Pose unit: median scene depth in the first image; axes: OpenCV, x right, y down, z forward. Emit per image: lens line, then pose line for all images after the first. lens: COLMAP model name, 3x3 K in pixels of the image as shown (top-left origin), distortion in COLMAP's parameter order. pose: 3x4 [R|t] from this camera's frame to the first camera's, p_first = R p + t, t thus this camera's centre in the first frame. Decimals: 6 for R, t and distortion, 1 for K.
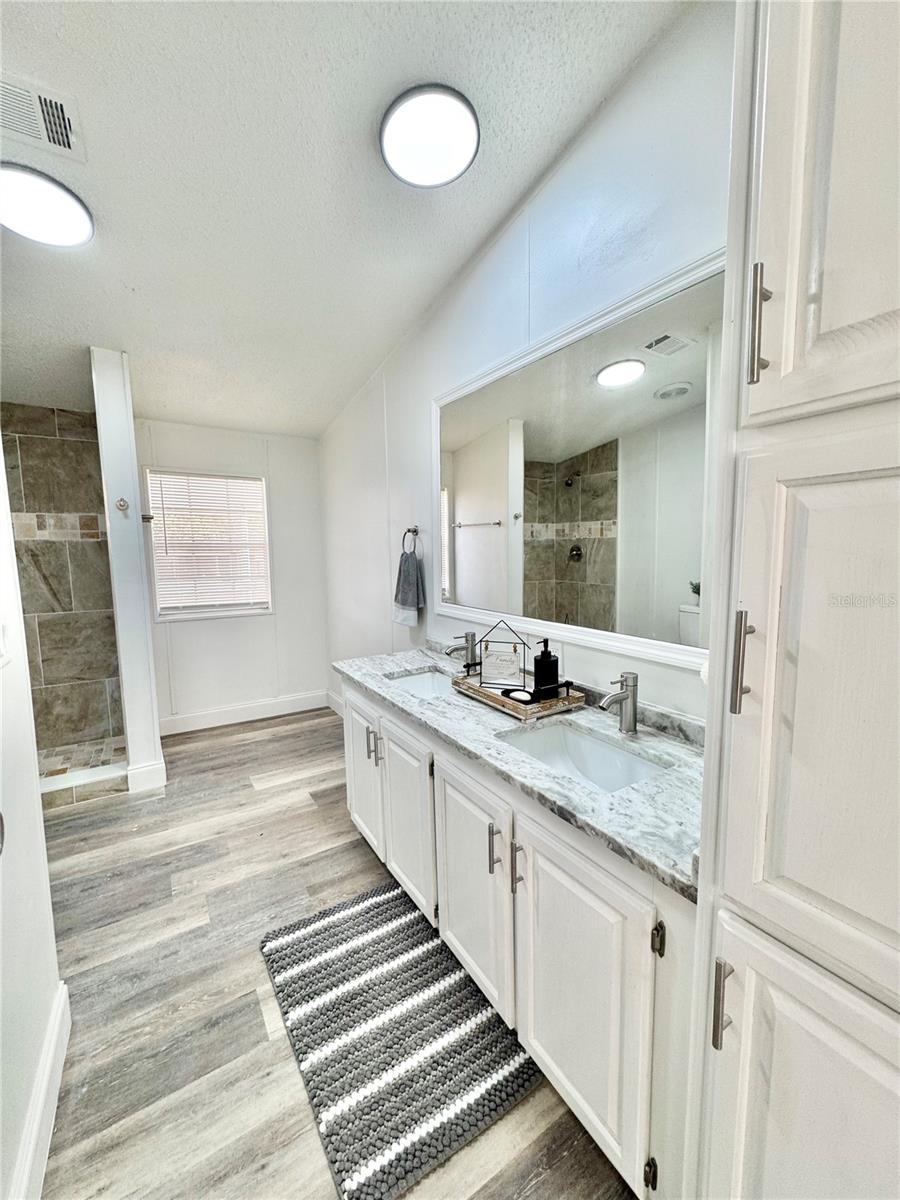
lens RADIAL K [[476.8, 0, 442.1], [0, 476.8, 593.0], [0, 0, 1]] dist [-0.004442, 0.001093]
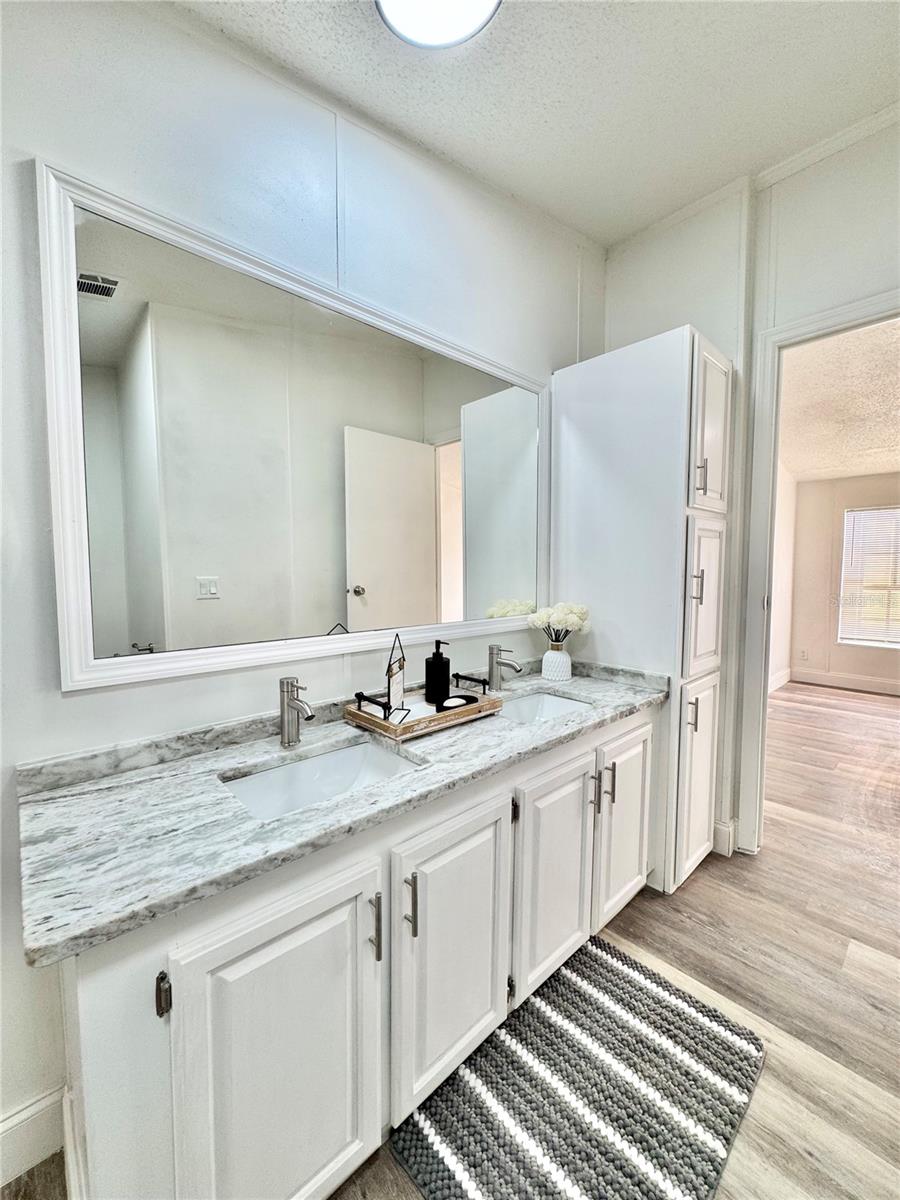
lens RADIAL K [[476.8, 0, 439.9], [0, 476.8, 608.4], [0, 0, 1]] dist [-0.004442, 0.001093]
pose [[-0.185242, -0.062618, 0.980696, -0.767193], [0.100006, 0.991585, 0.082203, -0.050429], [-0.977591, 0.113303, -0.177421, 1.218894]]
